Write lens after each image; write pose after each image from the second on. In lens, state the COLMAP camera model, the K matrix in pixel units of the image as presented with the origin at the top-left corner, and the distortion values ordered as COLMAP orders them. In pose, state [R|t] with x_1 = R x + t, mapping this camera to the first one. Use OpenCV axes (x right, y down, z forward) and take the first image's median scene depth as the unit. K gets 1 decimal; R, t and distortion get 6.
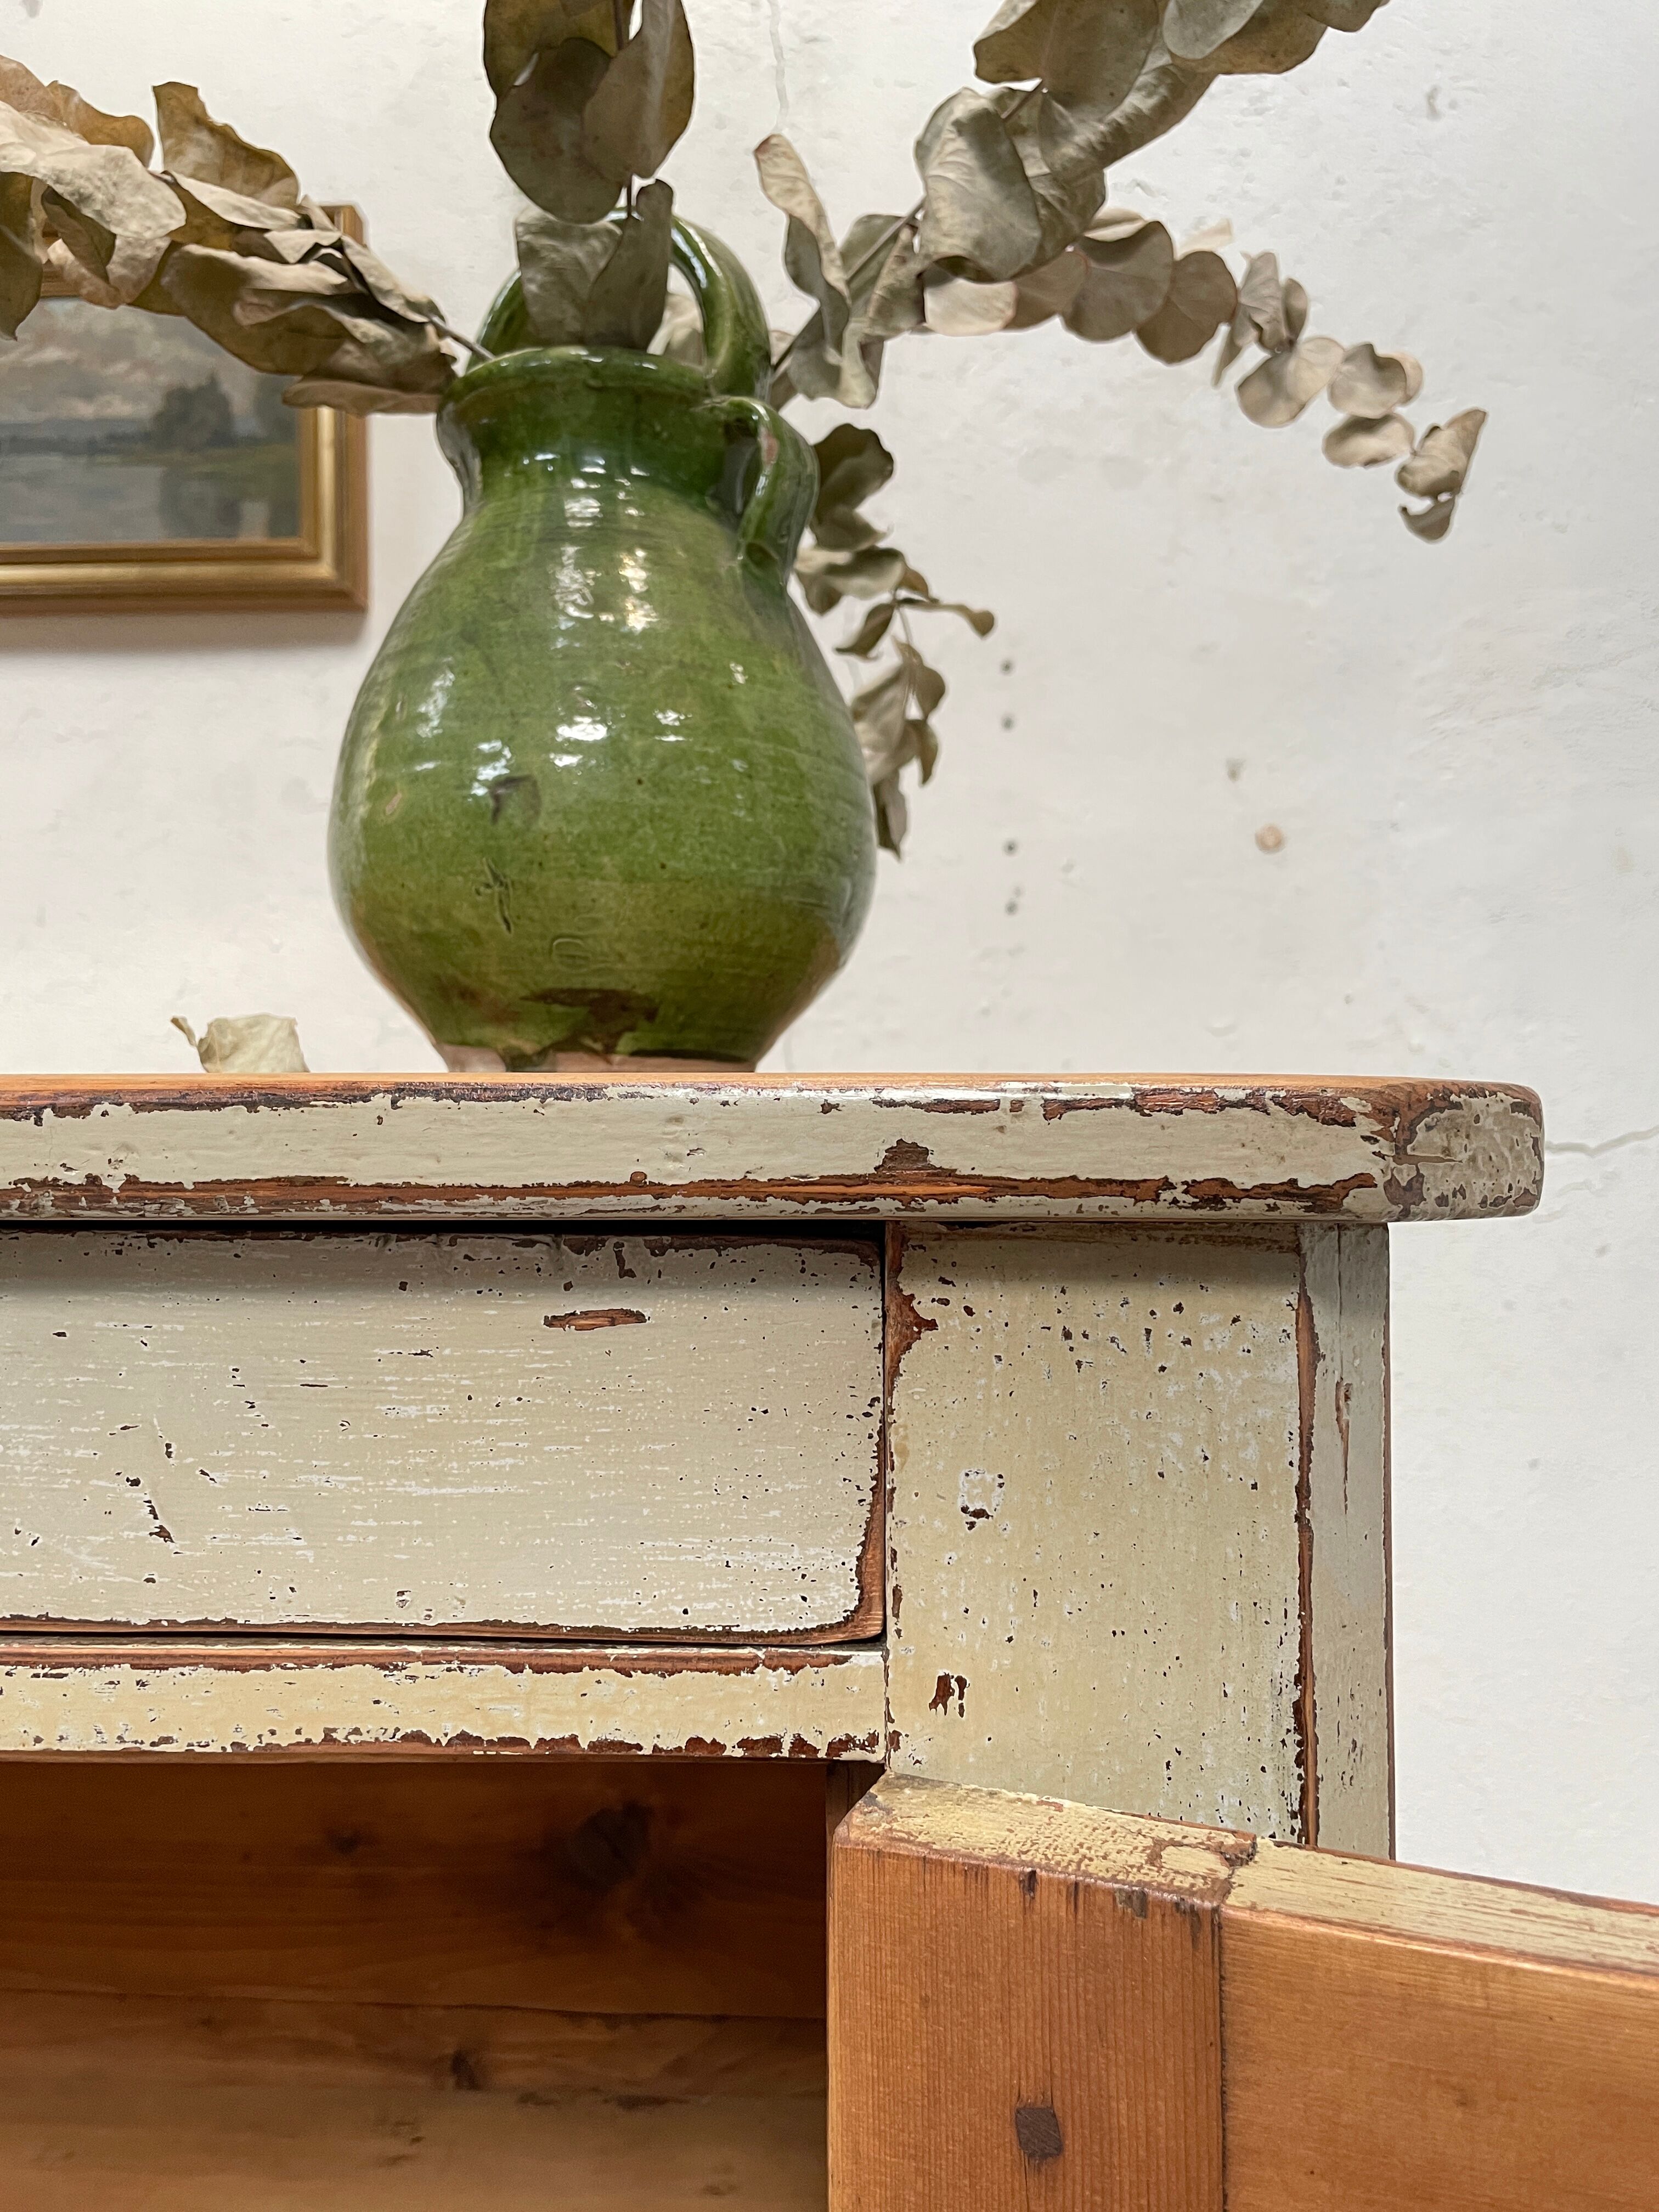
lens RADIAL K [[1670.0, 0, 833.6], [0, 1670.0, 1100.6], [0, 0, 1]] dist [0.086160, -0.109577]
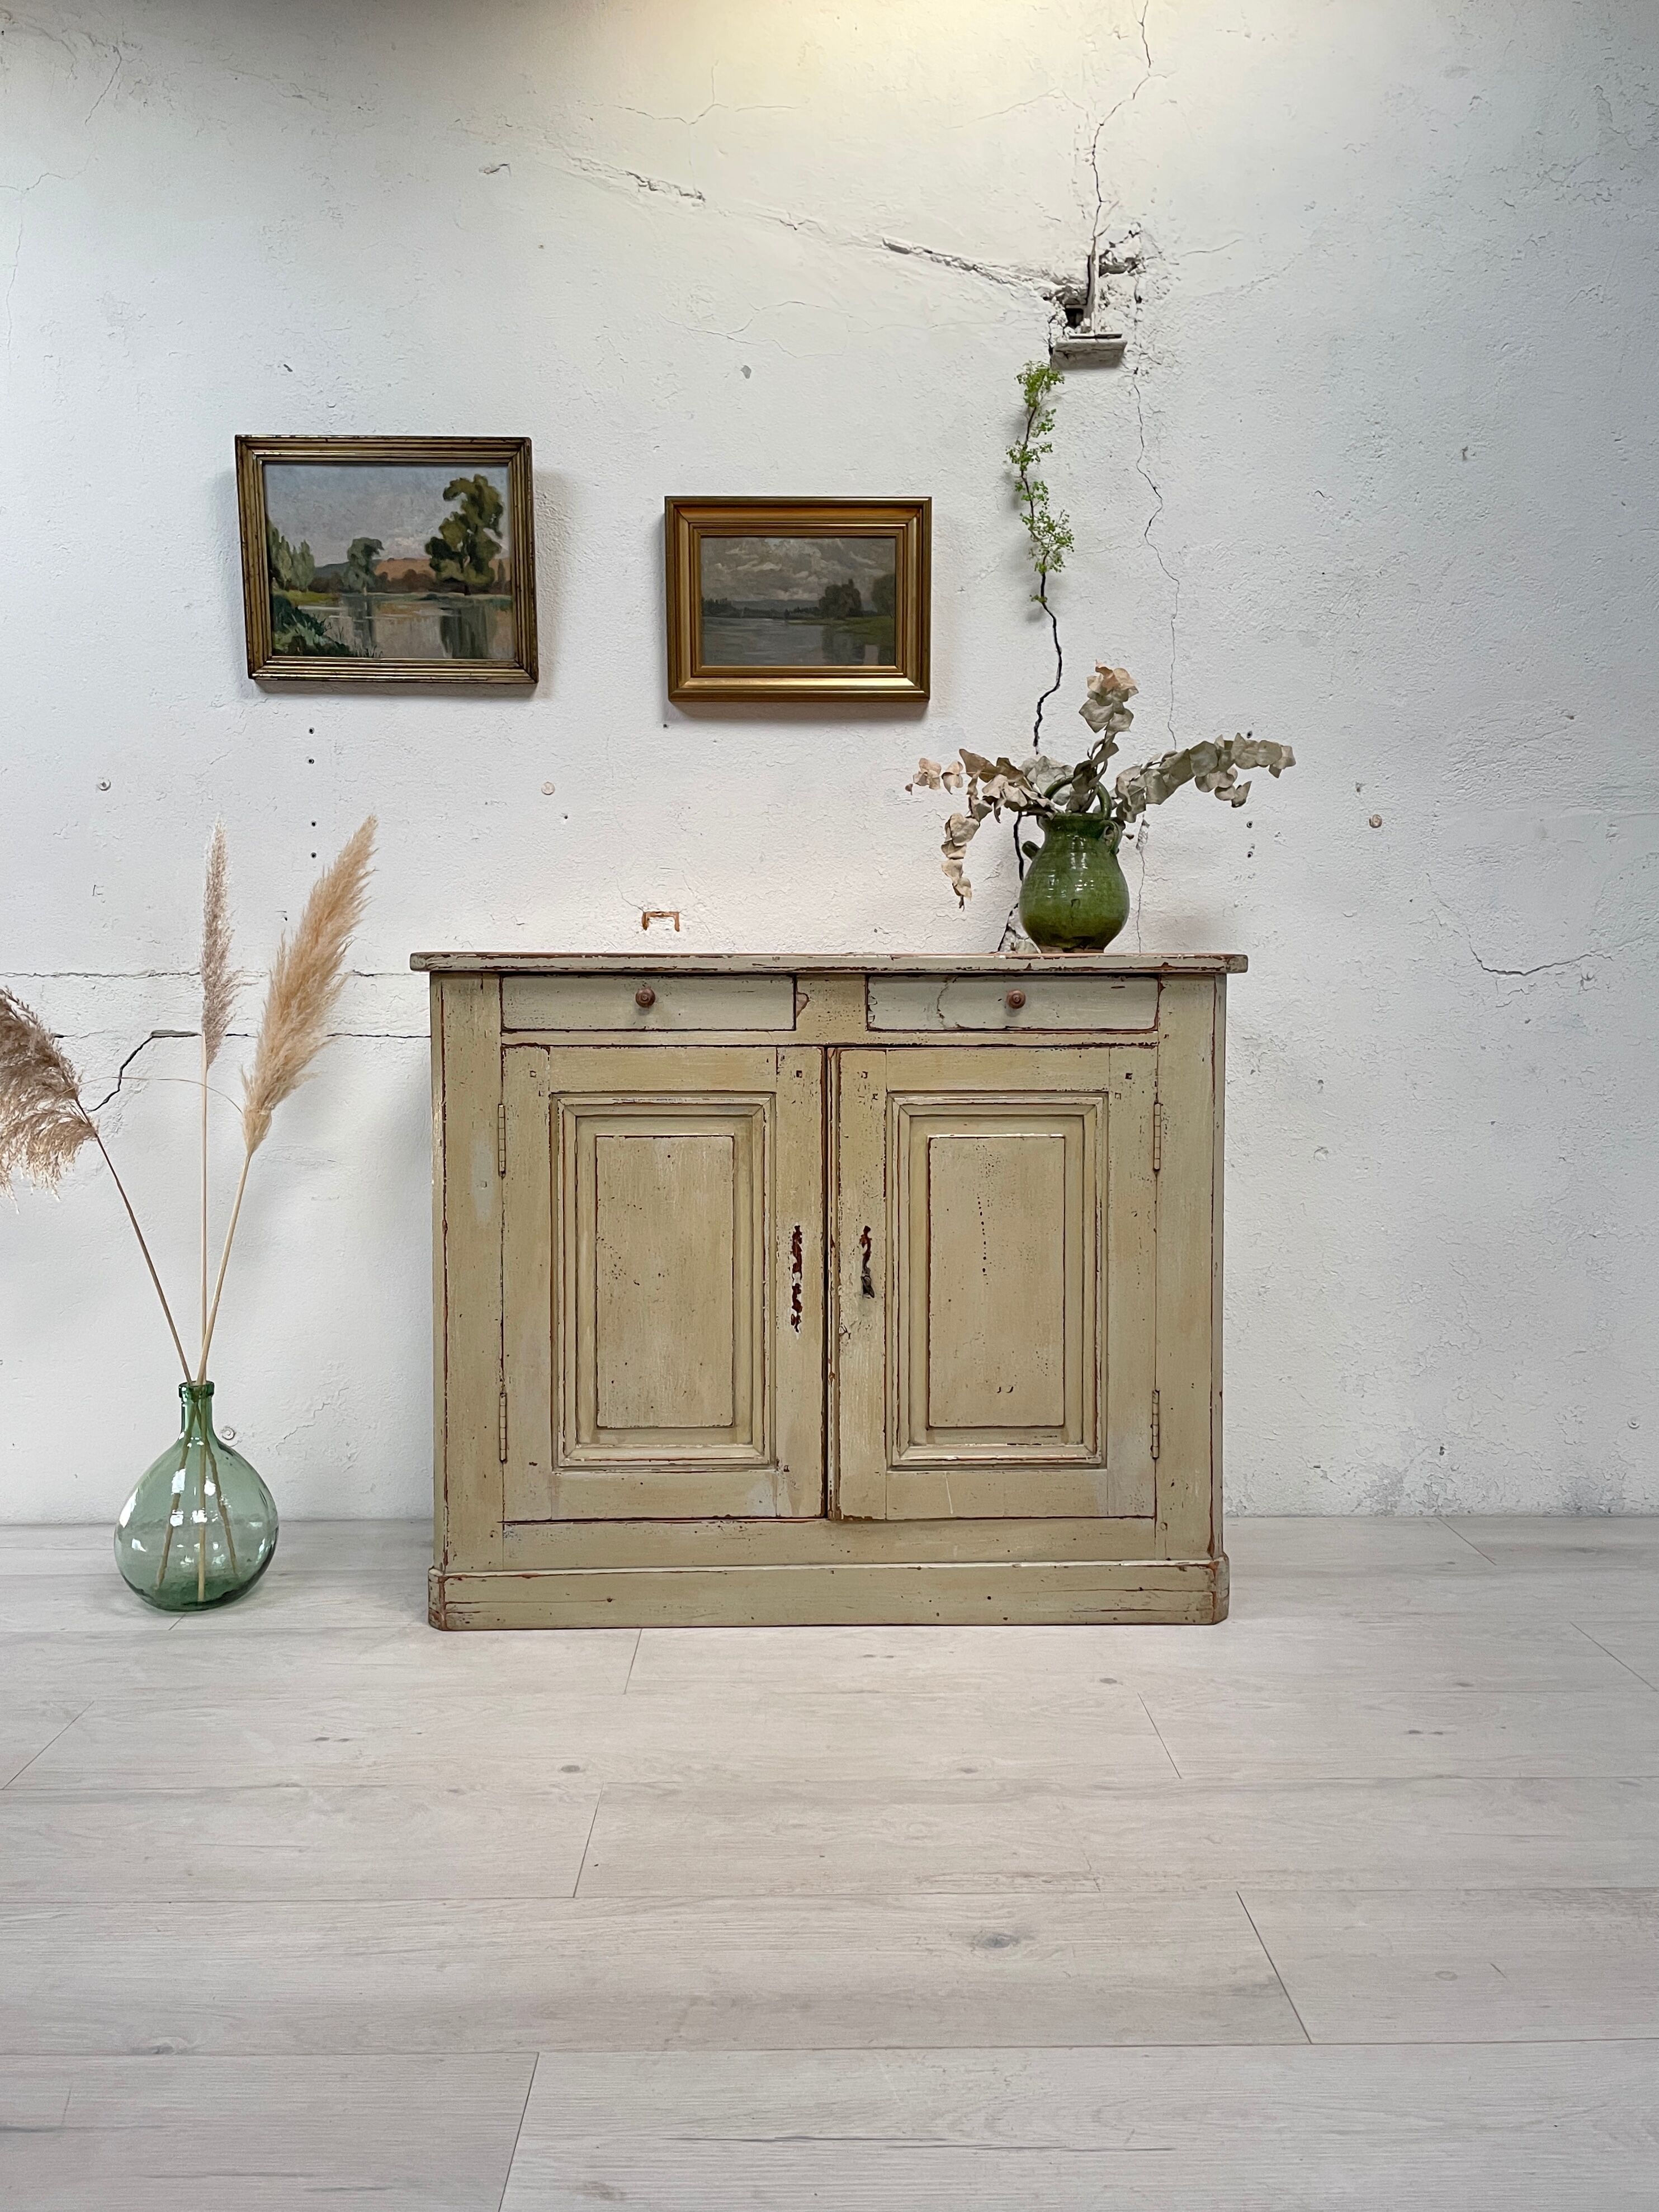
lens RADIAL K [[1670.0, 0, 827.6], [0, 1670.0, 1104.3], [0, 0, 1]] dist [0.086160, -0.109577]
pose [[0.997558, -0.002894, 0.069790, -0.533086], [-0.002117, 0.997430, 0.071616, 0.040244], [-0.069818, -0.071589, 0.994988, -0.988132]]
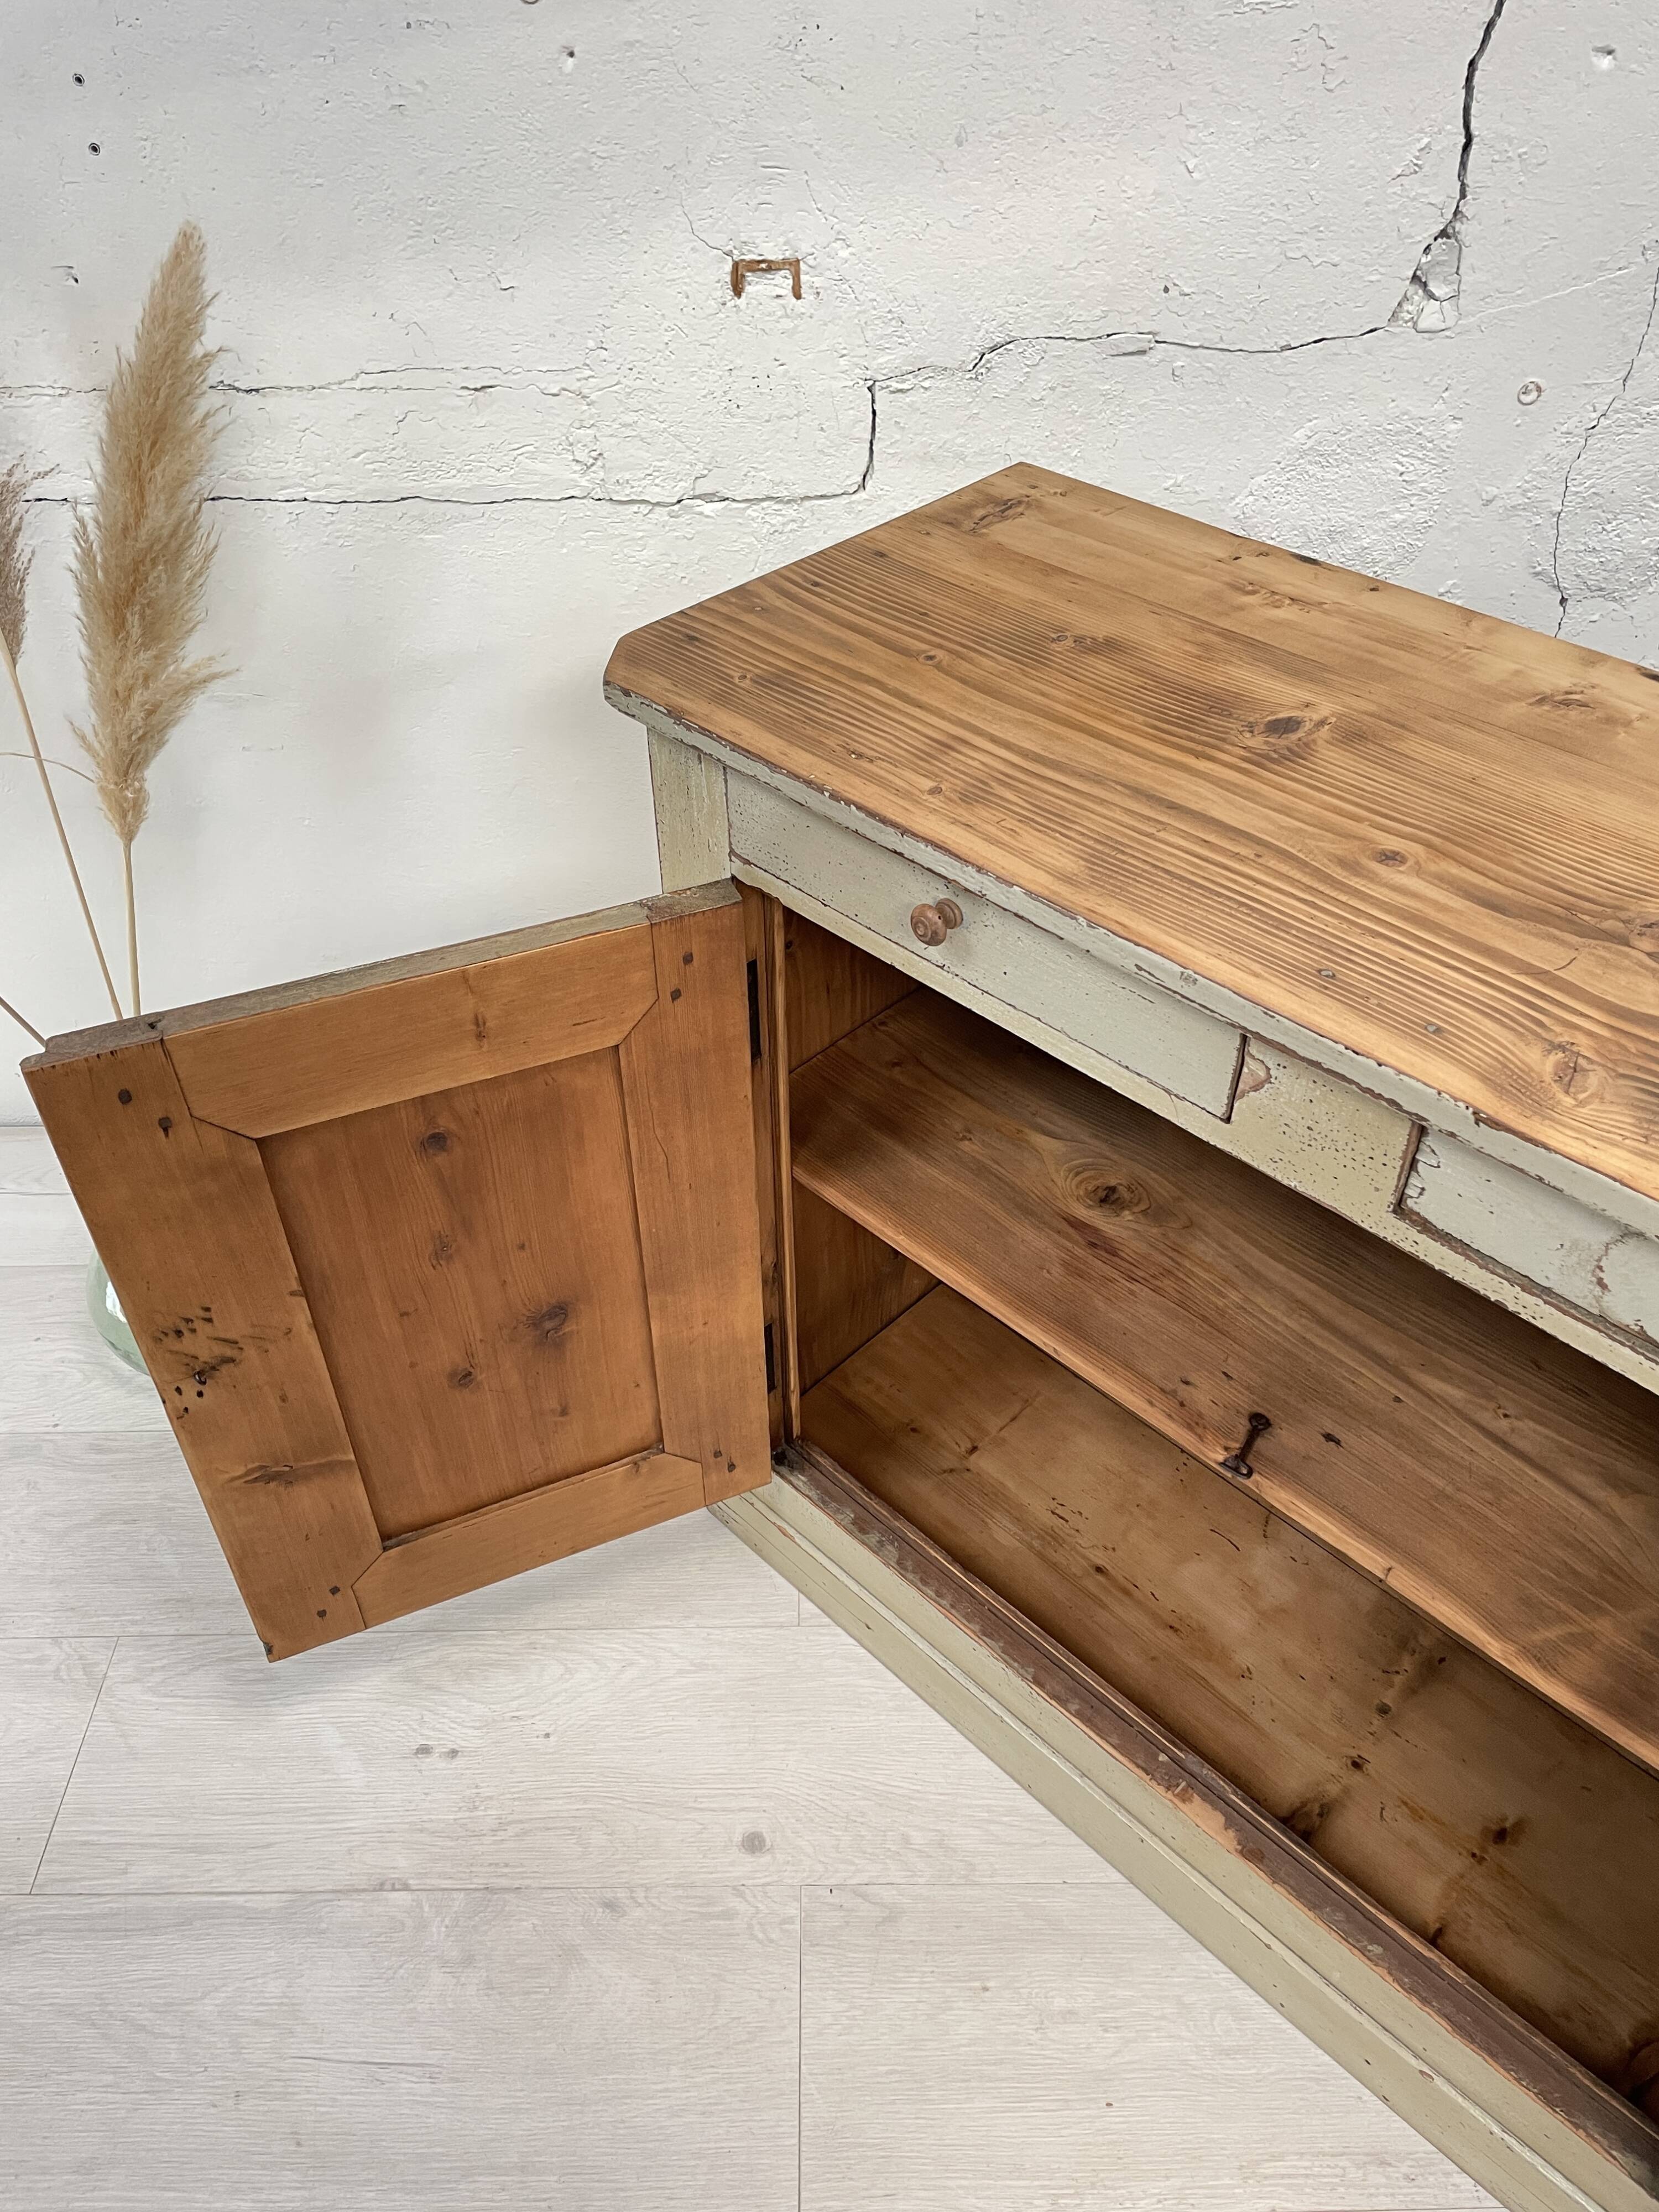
lens RADIAL K [[1670.0, 0, 826.3], [0, 1670.0, 1097.5], [0, 0, 1]] dist [0.086160, -0.109577]
pose [[0.998189, -0.045542, 0.039298, -0.619227], [0.006763, 0.734116, 0.678990, -0.380418], [-0.059772, -0.677495, 0.733095, -0.130643]]
